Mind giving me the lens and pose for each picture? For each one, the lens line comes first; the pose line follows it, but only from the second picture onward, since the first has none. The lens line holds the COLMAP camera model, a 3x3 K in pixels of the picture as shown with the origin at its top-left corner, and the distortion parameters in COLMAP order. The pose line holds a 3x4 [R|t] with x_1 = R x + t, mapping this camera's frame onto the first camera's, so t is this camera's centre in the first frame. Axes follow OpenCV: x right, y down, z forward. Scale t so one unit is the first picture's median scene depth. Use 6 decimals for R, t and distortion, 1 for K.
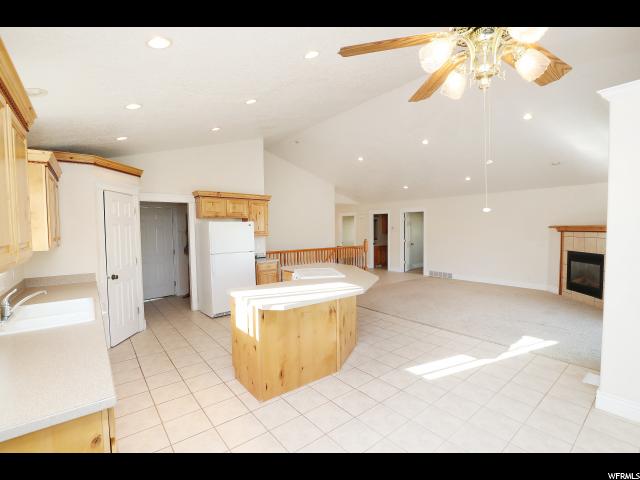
lens RADIAL K [[297.4, 0, 320.0], [0, 297.4, 240.0], [0, 0, 1]] dist [-0.002594, -0.000266]
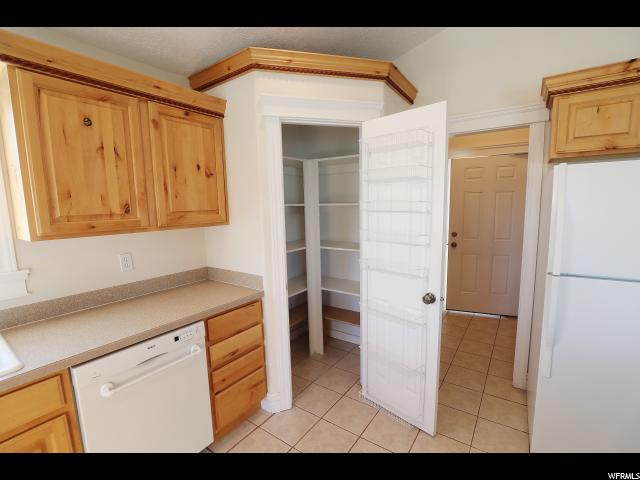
lens RADIAL K [[297.4, 0, 320.0], [0, 297.4, 240.0], [0, 0, 1]] dist [-0.002594, -0.000266]
pose [[0.288761, 0.127259, -0.948906, -0.148953], [-0.019885, 0.991710, 0.126948, -0.022460], [0.957195, -0.017789, 0.288897, 0.689933]]
